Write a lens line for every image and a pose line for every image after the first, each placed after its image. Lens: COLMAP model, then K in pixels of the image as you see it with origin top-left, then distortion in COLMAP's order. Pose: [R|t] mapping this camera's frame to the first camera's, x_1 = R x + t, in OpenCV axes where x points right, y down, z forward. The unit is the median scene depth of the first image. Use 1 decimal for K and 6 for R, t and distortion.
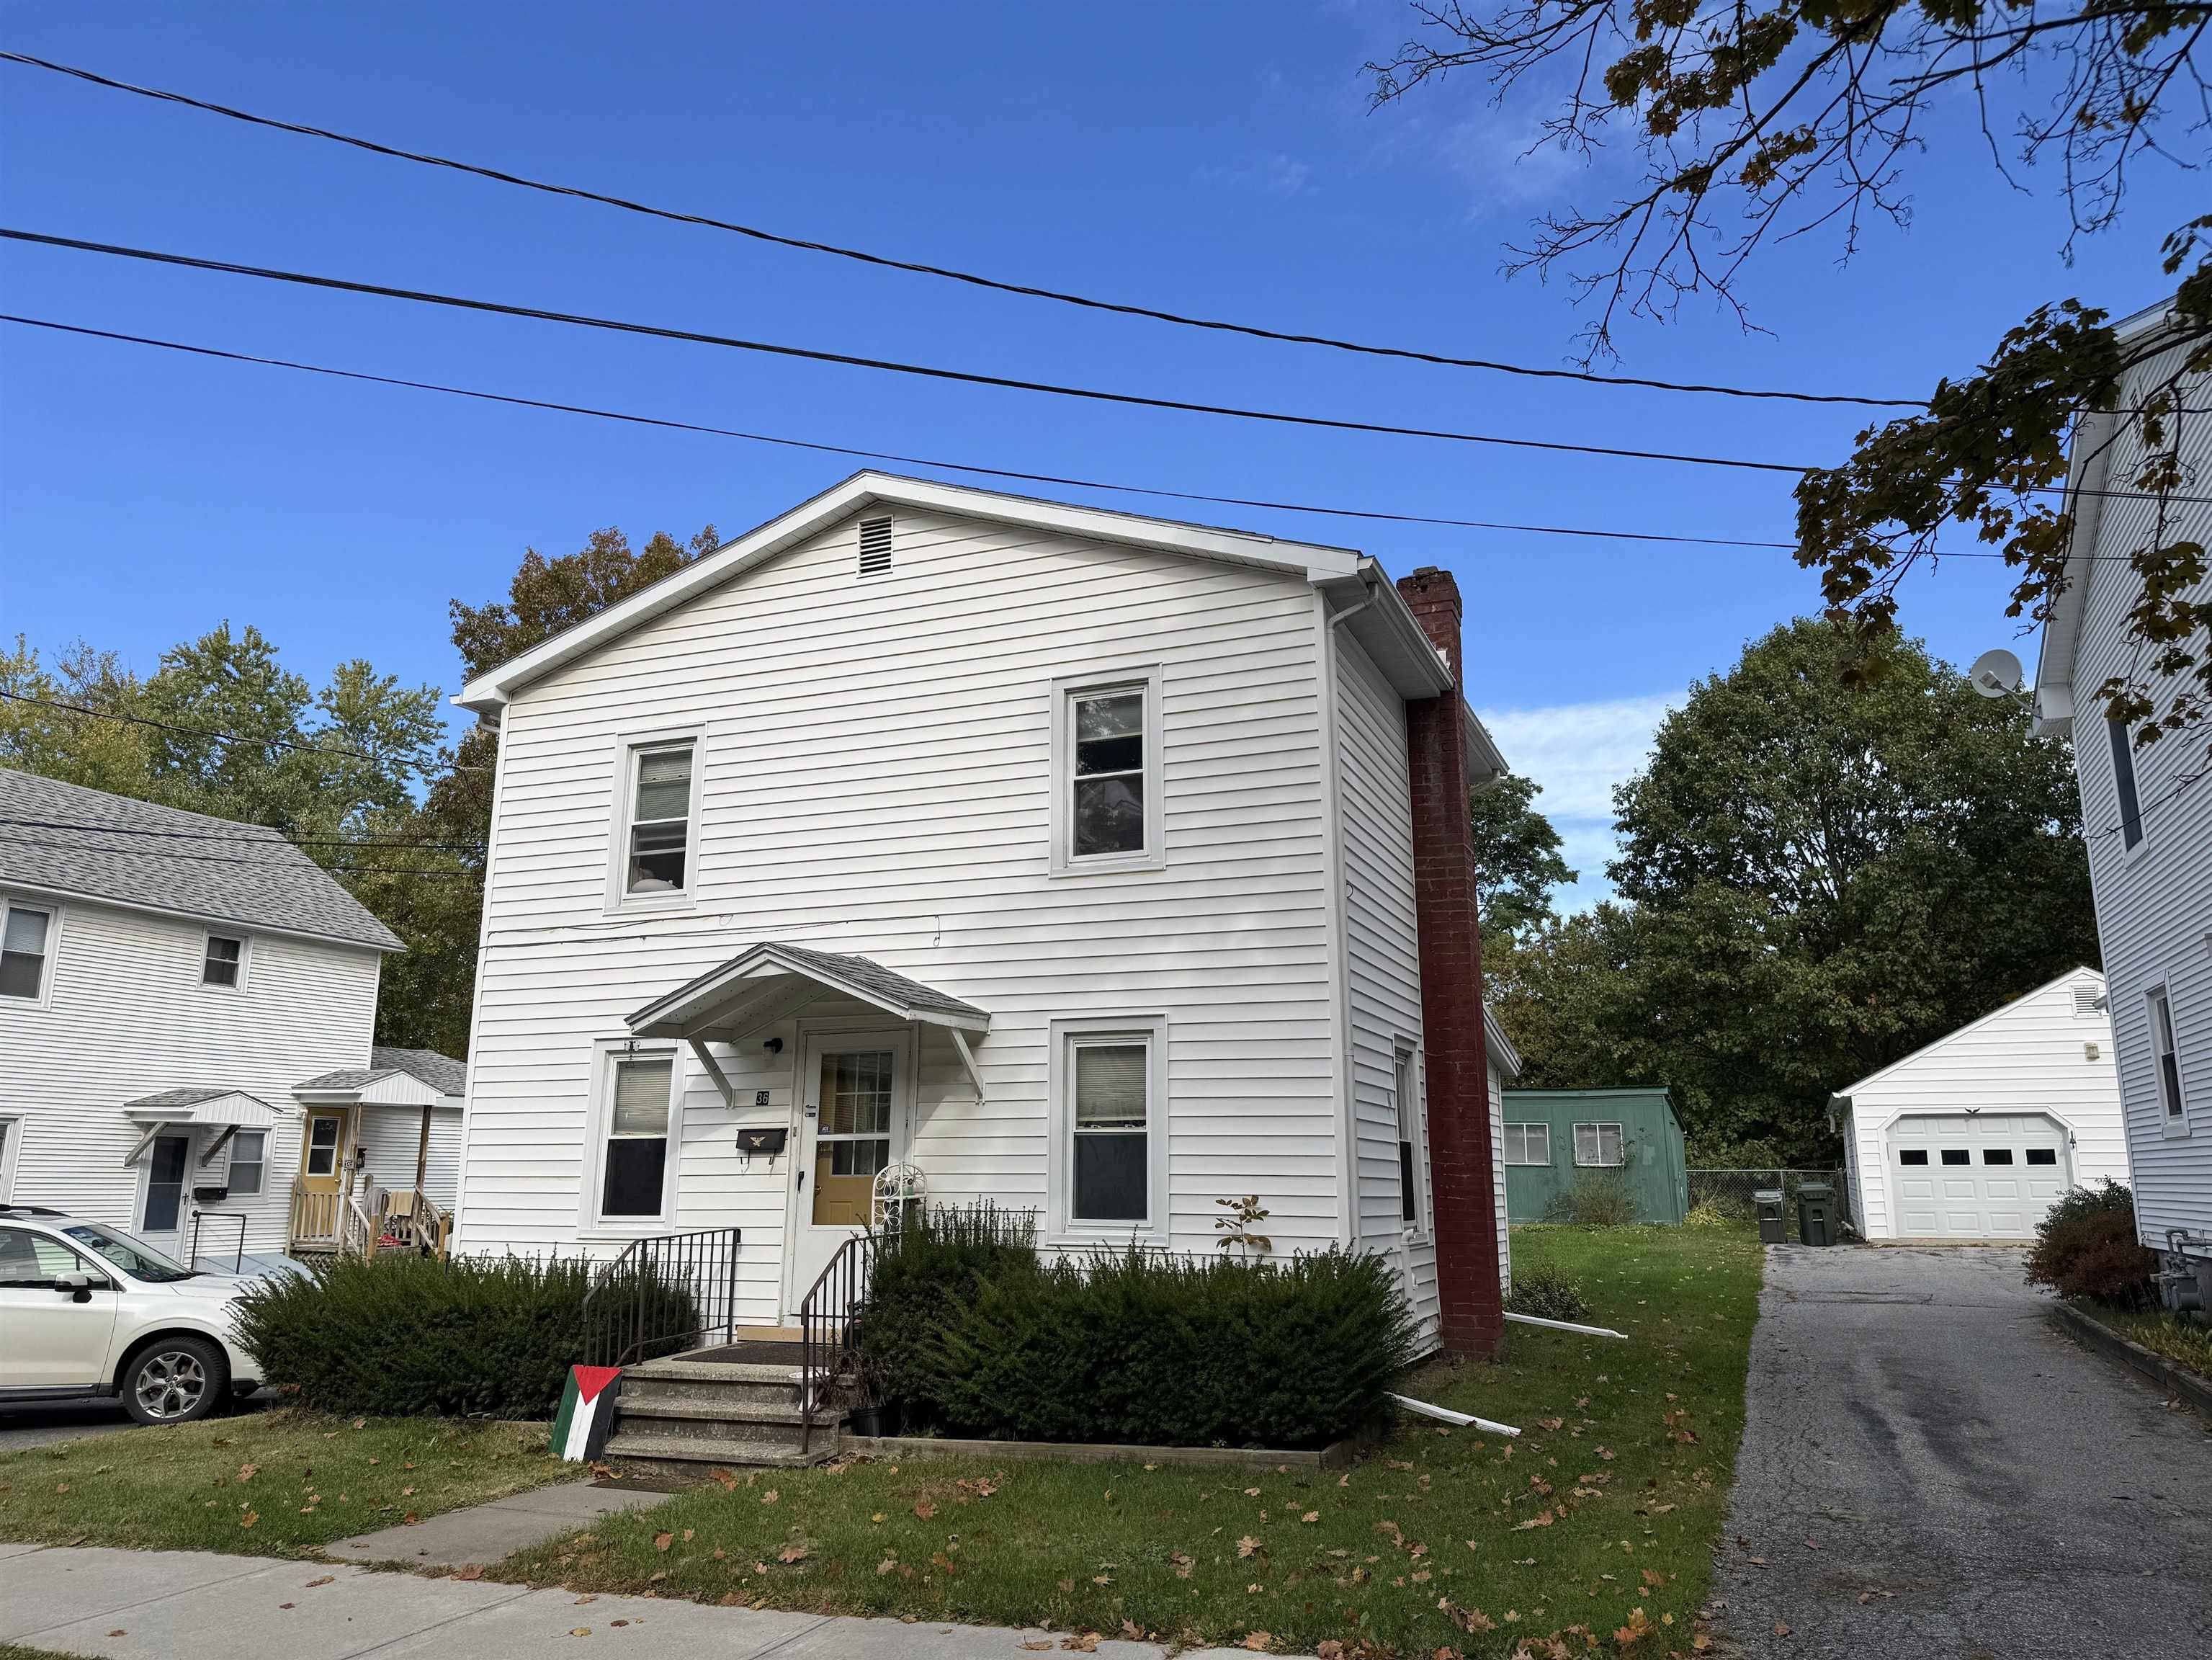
lens RADIAL K [[1555.3, 0, 1106.0], [0, 1555.3, 830.0], [0, 0, 1]] dist [0.101847, -0.122091]
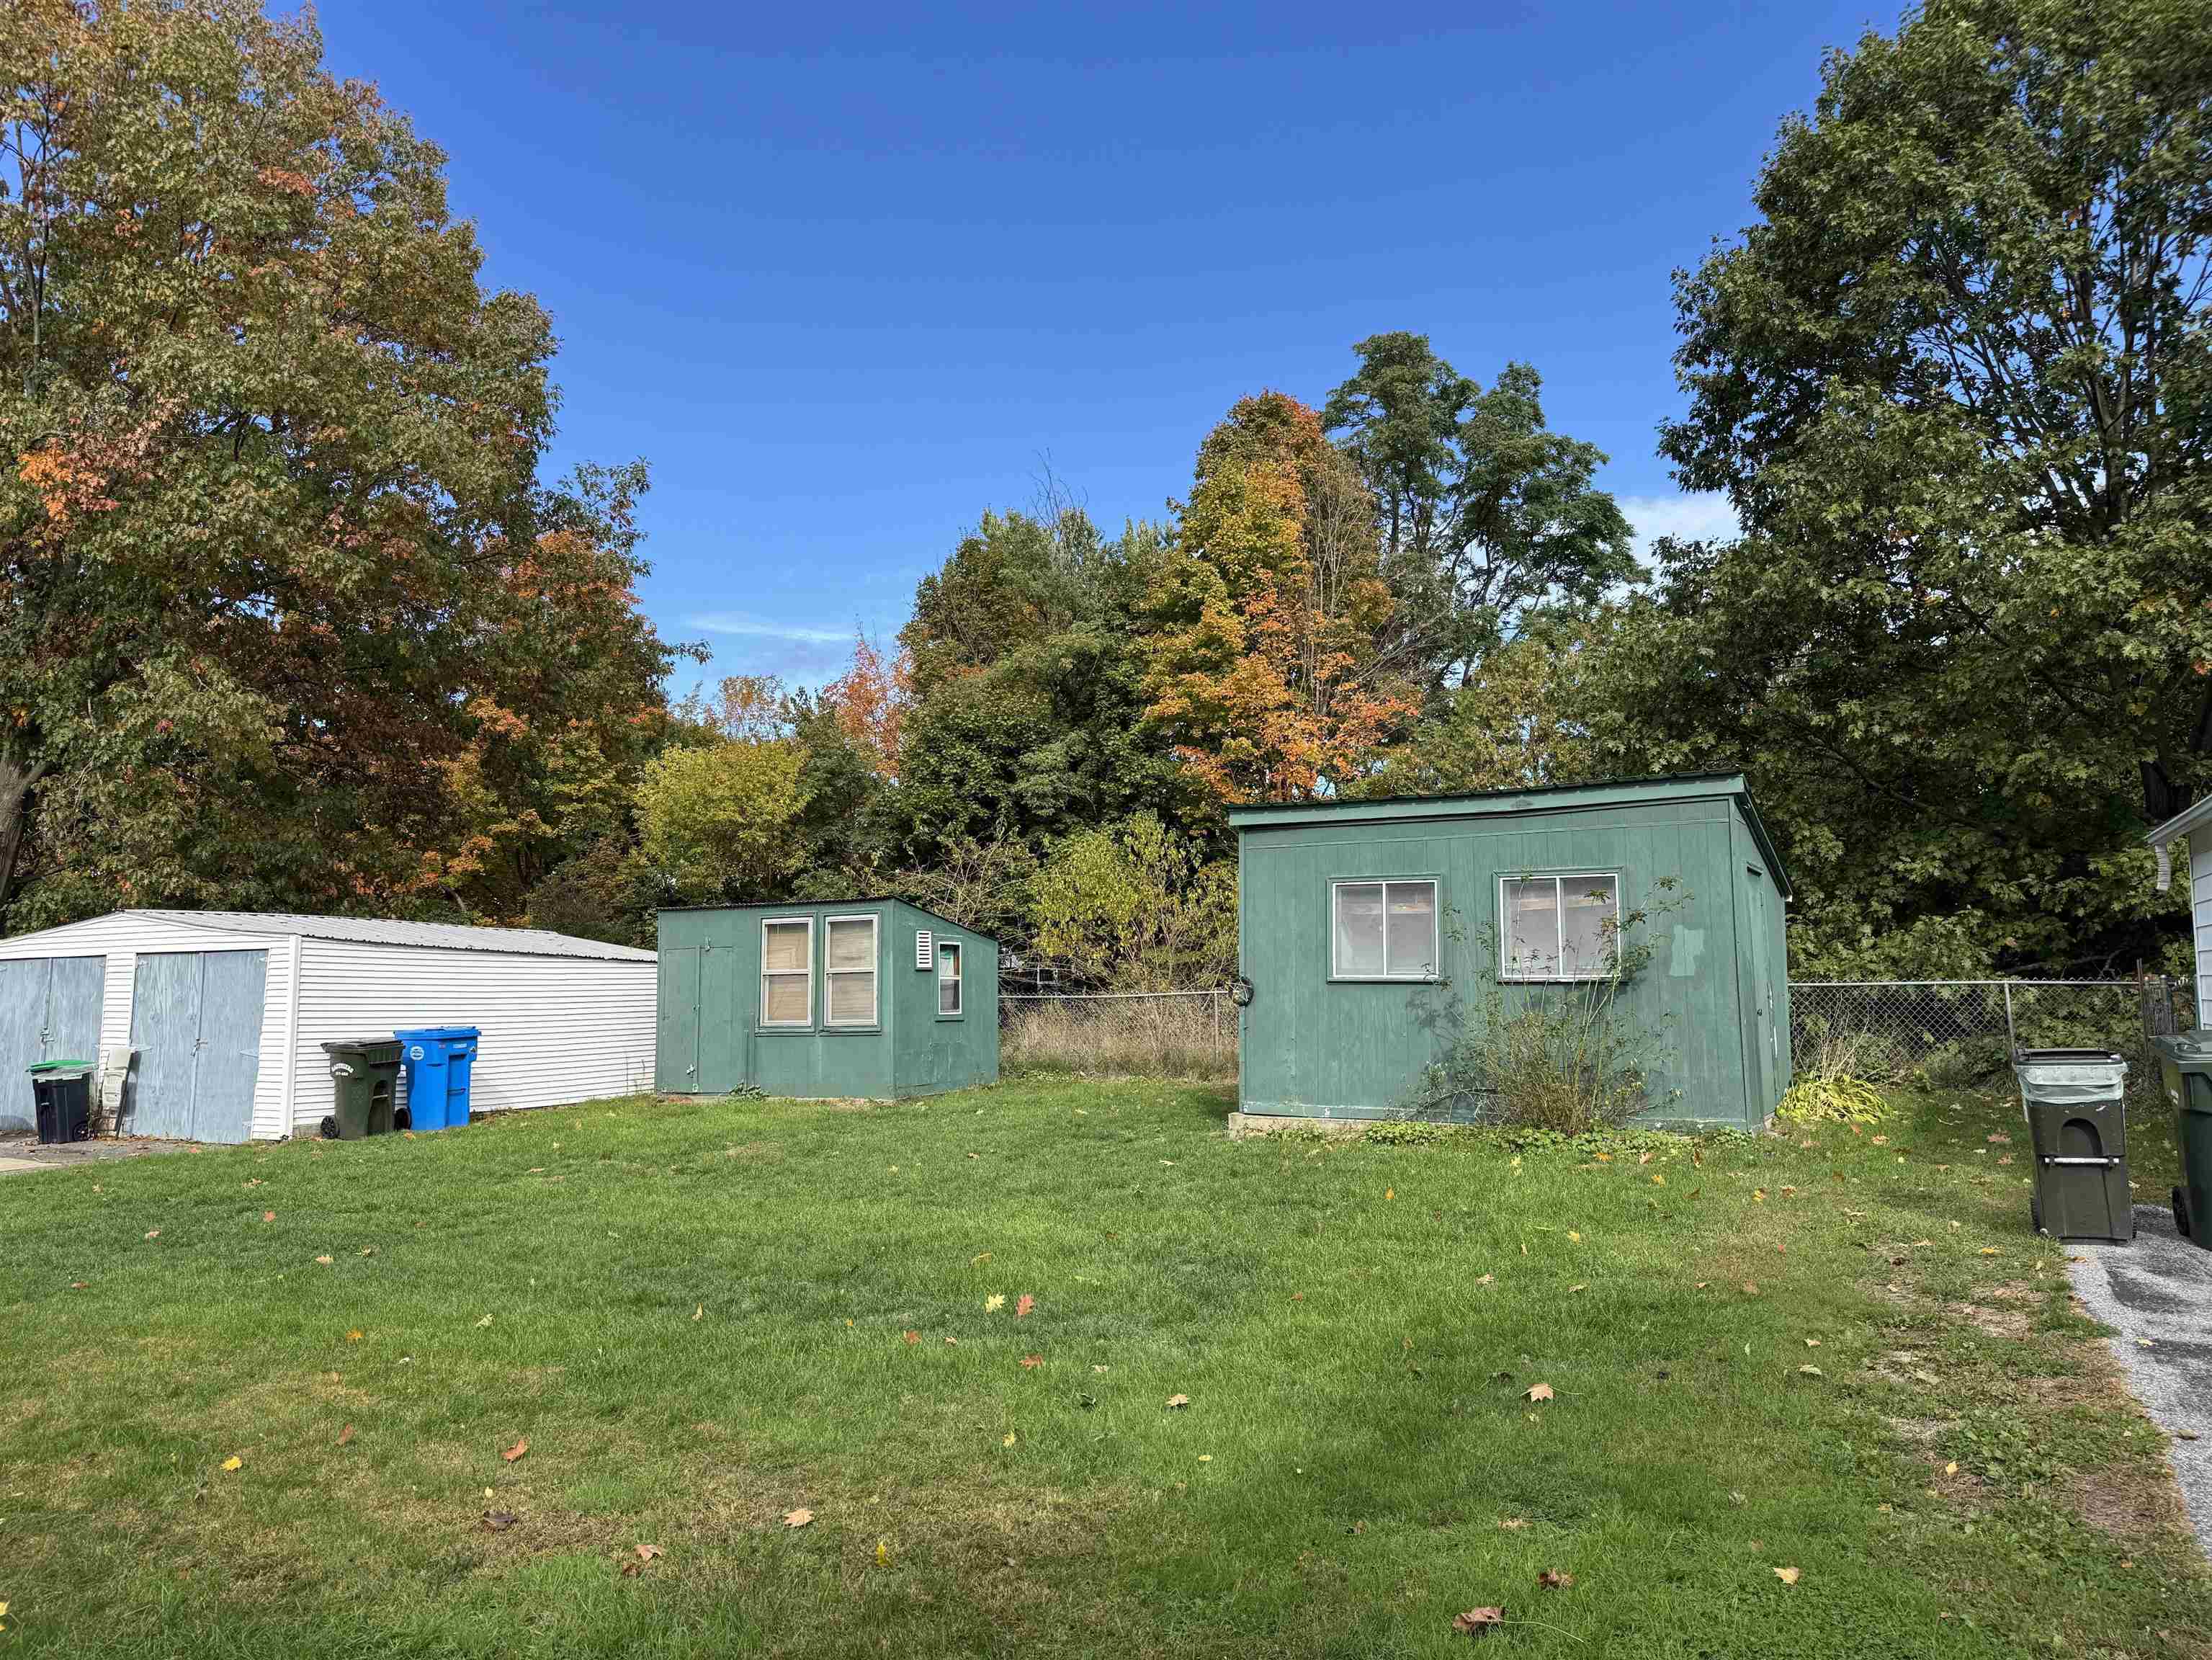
lens RADIAL K [[1555.3, 0, 1106.0], [0, 1555.3, 830.0], [0, 0, 1]] dist [0.101847, -0.122091]
pose [[0.998054, -0.015152, -0.060488, 0.215827], [0.022421, 0.992354, 0.121369, 0.121311], [0.058187, -0.122489, 0.990763, 0.586053]]
